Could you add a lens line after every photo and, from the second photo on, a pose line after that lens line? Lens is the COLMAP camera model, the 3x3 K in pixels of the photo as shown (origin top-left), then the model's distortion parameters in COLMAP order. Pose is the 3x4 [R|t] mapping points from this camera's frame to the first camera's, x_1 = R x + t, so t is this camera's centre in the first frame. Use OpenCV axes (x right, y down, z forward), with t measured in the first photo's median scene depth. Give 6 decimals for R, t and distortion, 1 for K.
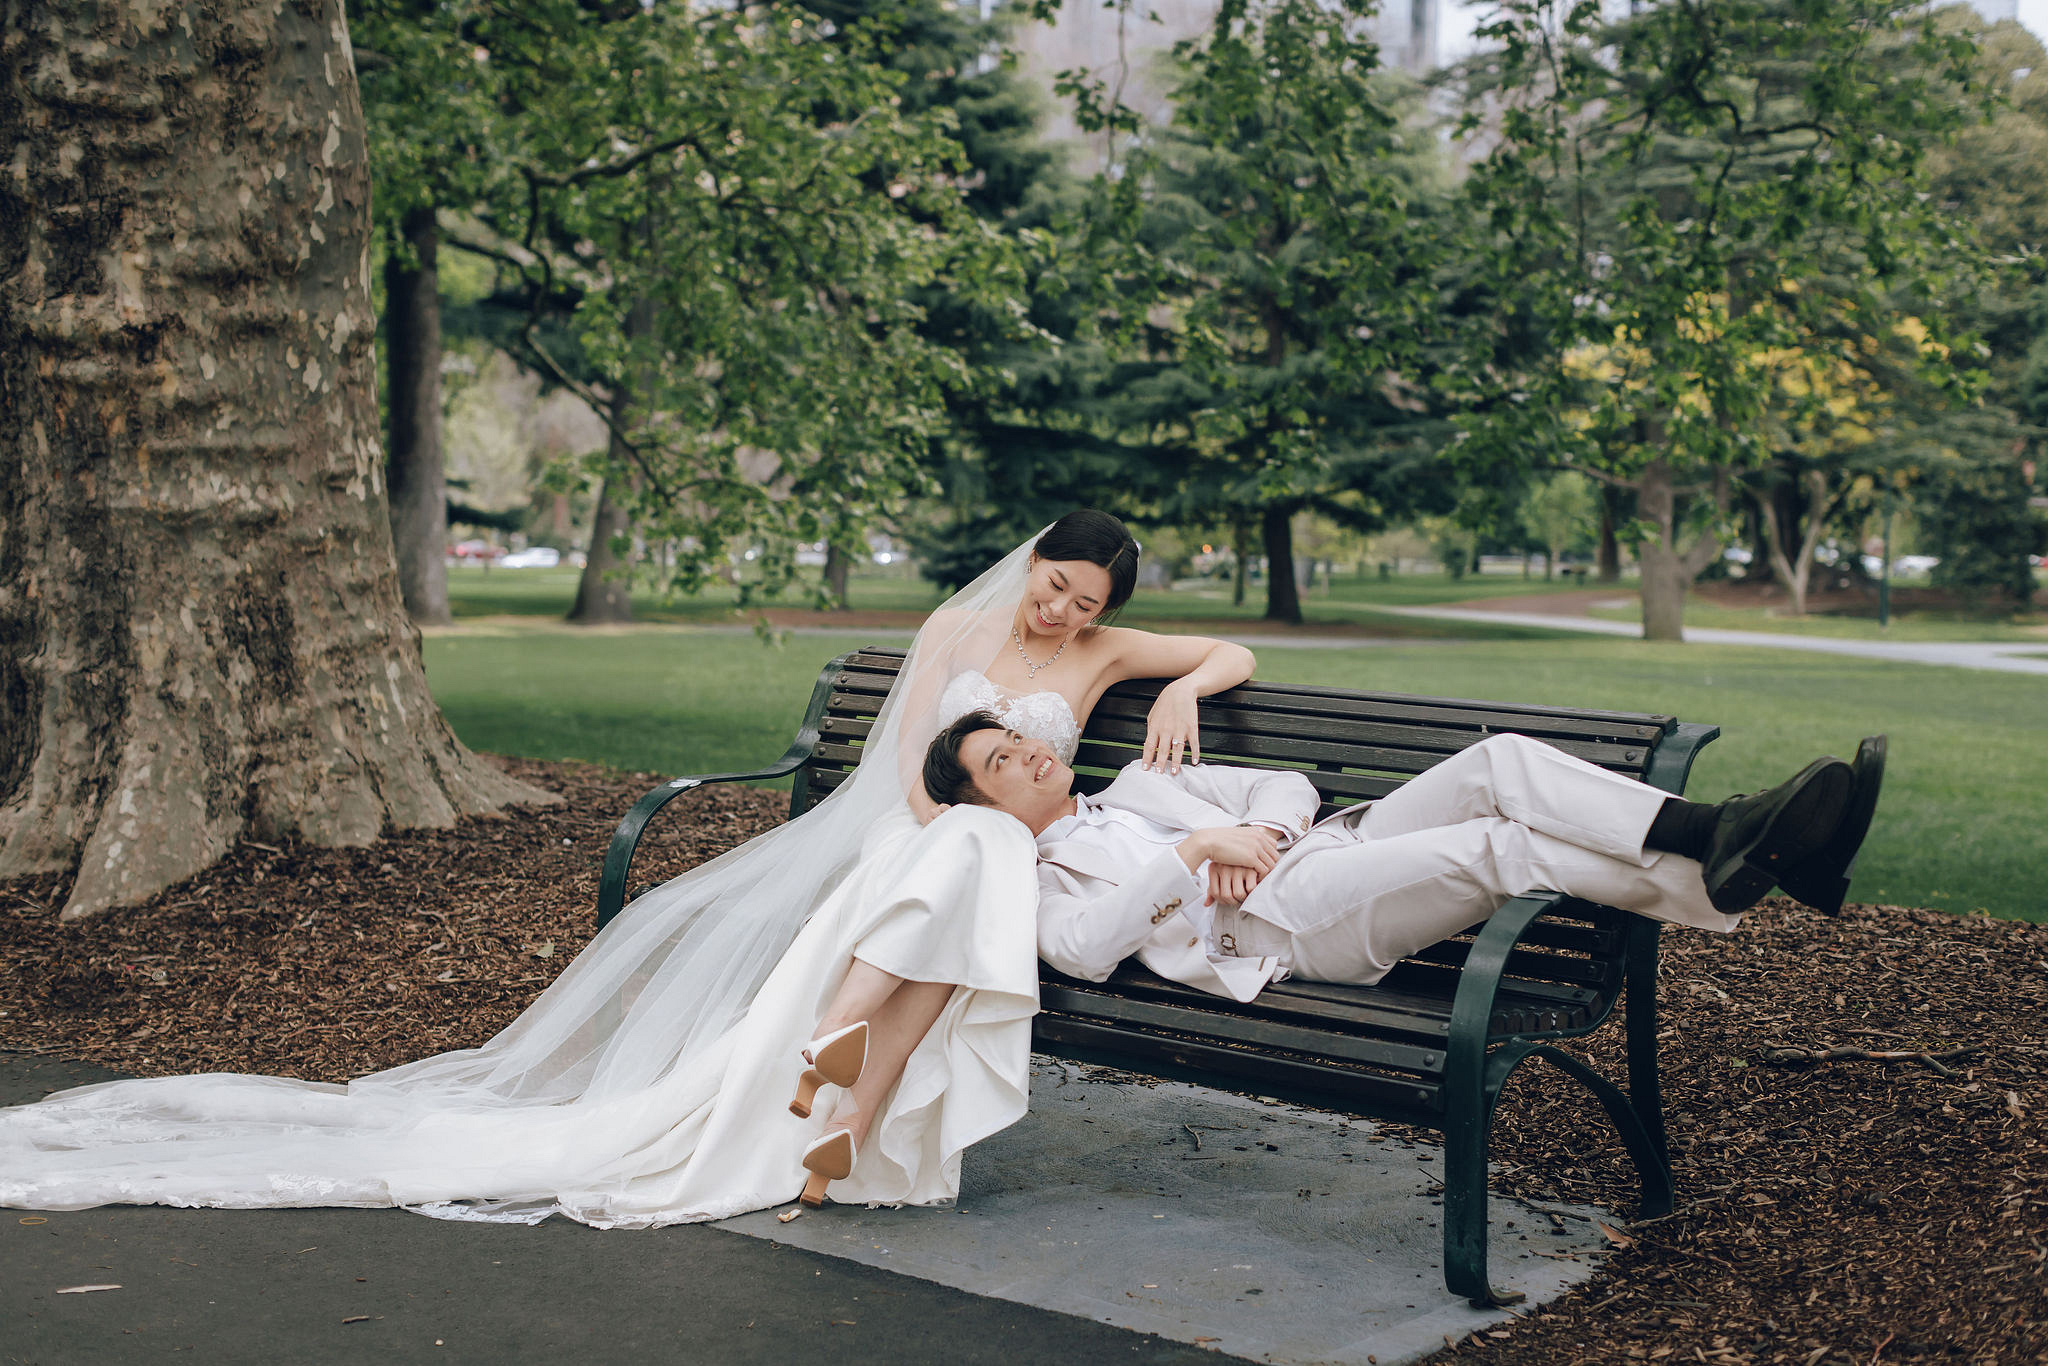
lens RADIAL K [[3004.5, 0, 1047.7], [0, 3004.5, 675.1], [0, 0, 1]] dist [-0.011172, 0.083434]
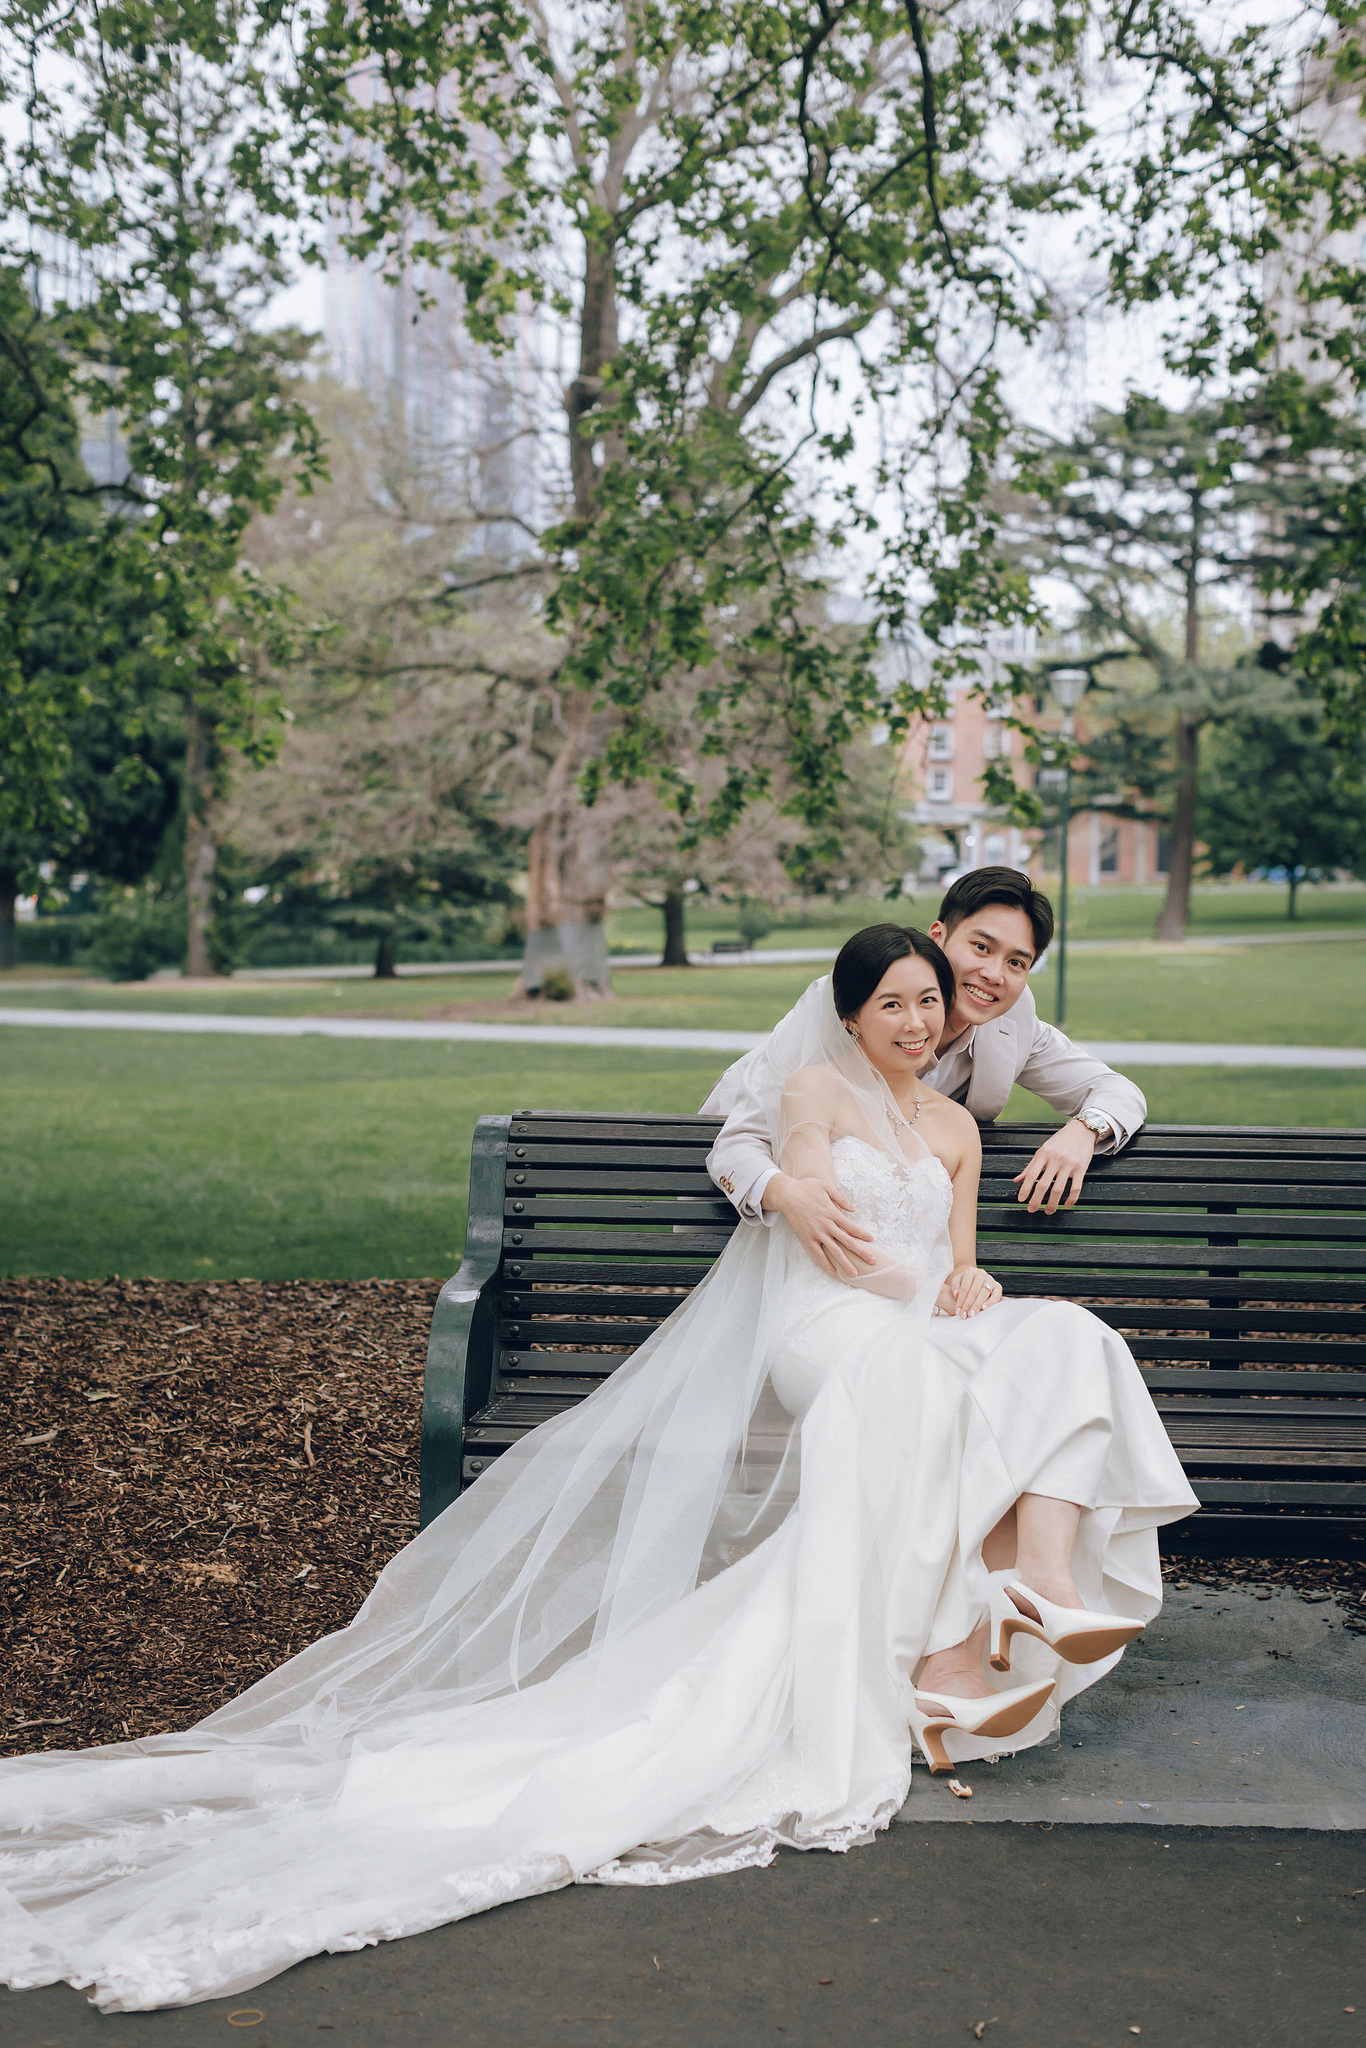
lens RADIAL K [[2998.3, 0, 677.2], [0, 2998.3, 998.4], [0, 0, 1]] dist [-0.000181, 0.079632]
pose [[0.794669, -0.048537, 0.605099, -0.434920], [0.051178, 0.998606, 0.012890, -0.040464], [-0.604882, 0.020725, 0.796046, 0.238265]]
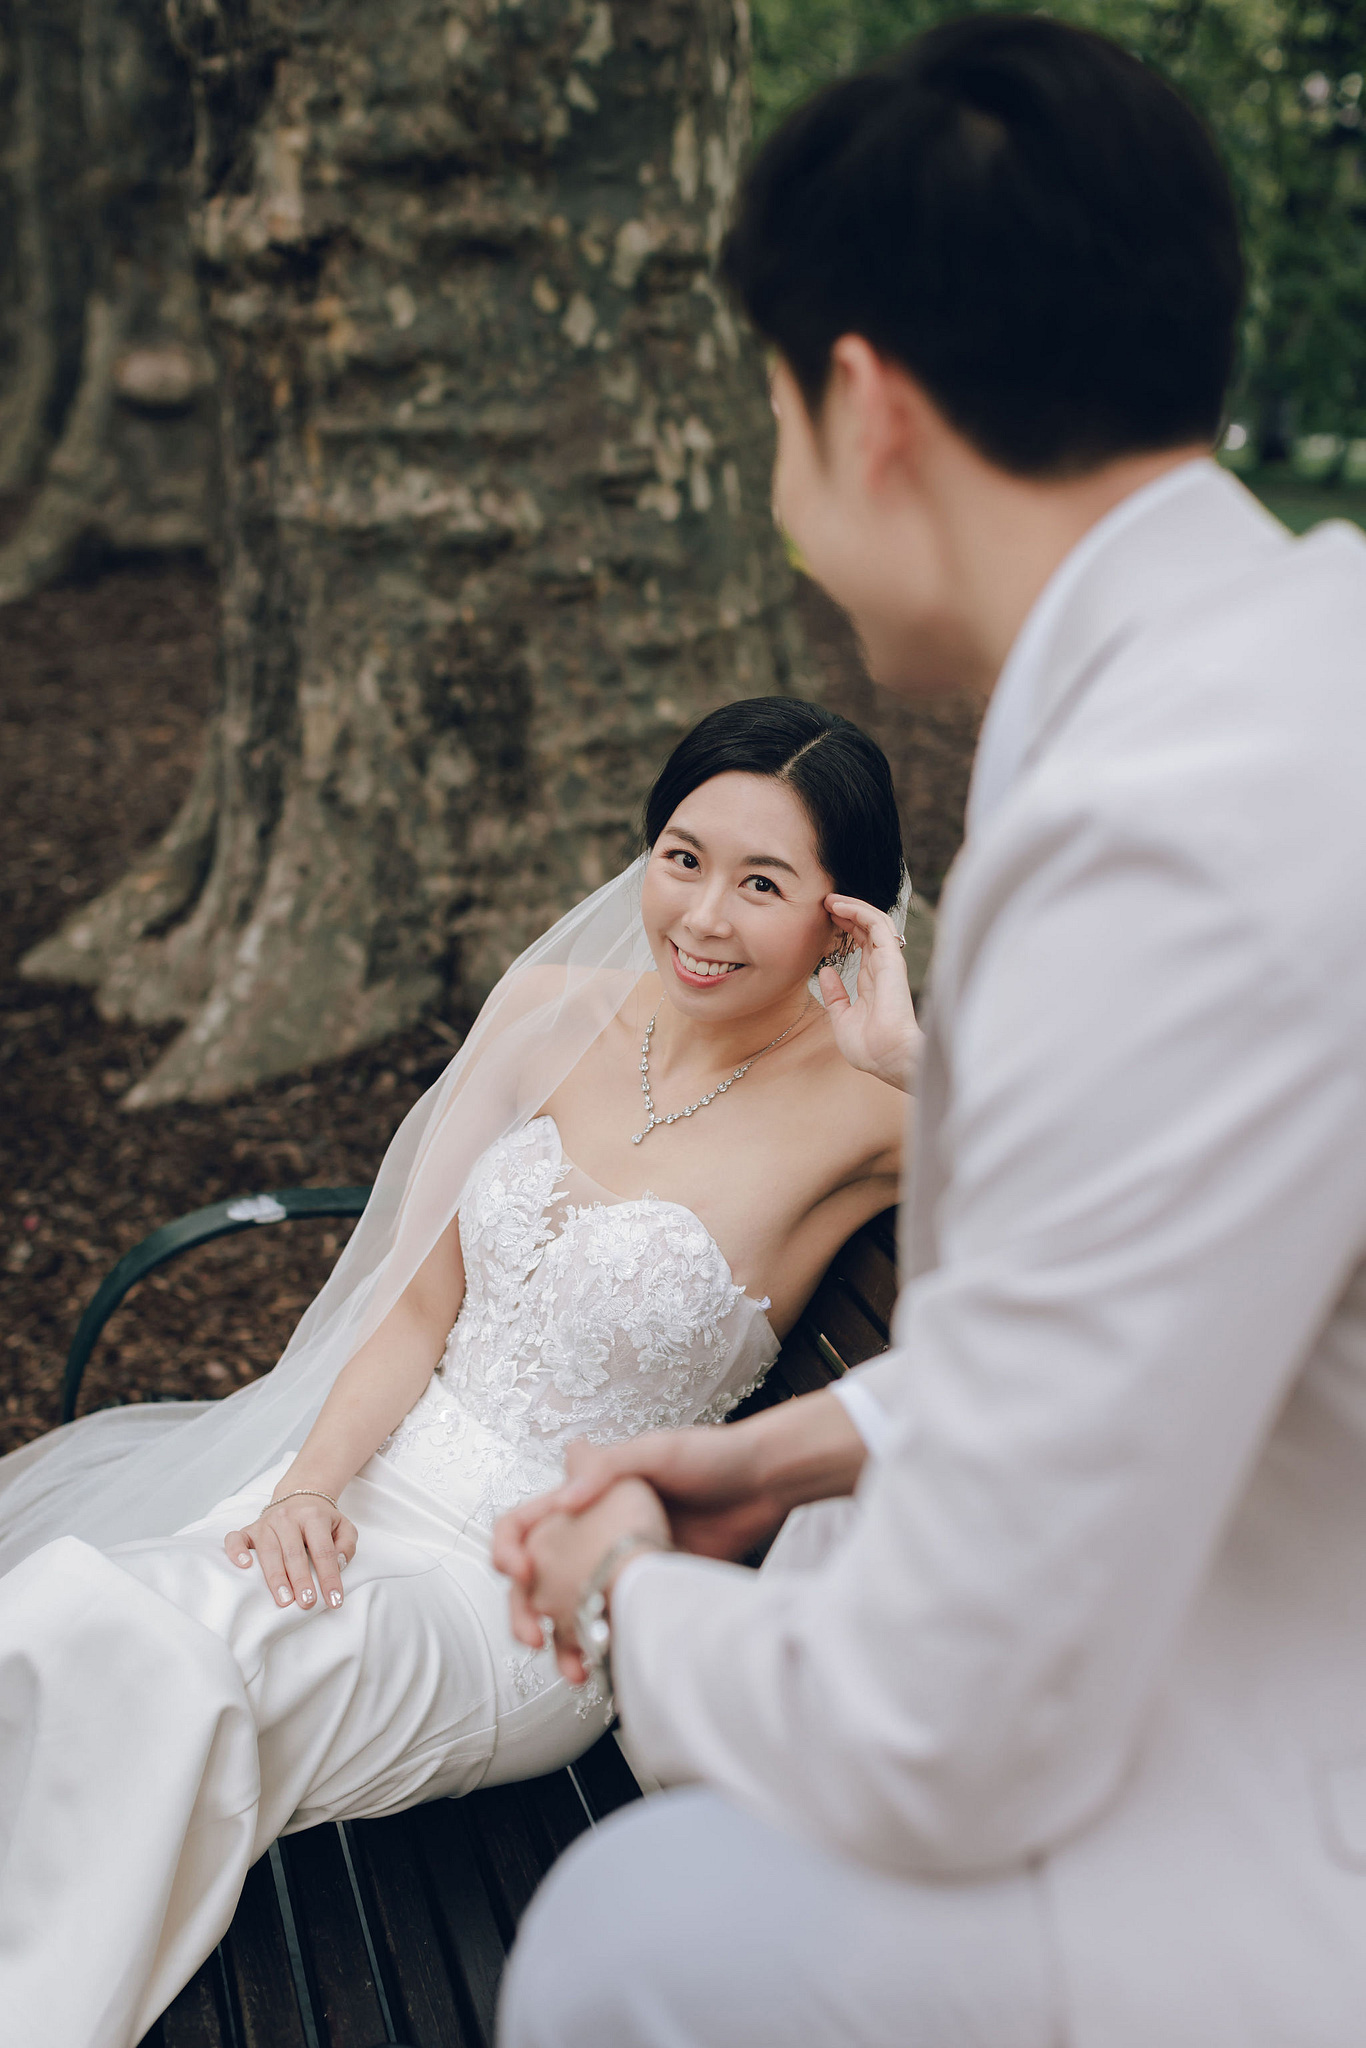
lens RADIAL K [[3004.5, 0, 680.1], [0, 3004.5, 1051.0], [0, 0, 1]] dist [-0.011172, 0.083434]
pose [[0.799392, 0.168495, -0.576699, 0.177388], [-0.071842, 0.979790, 0.186684, -0.070007], [0.596499, -0.107803, 0.795341, 0.493344]]
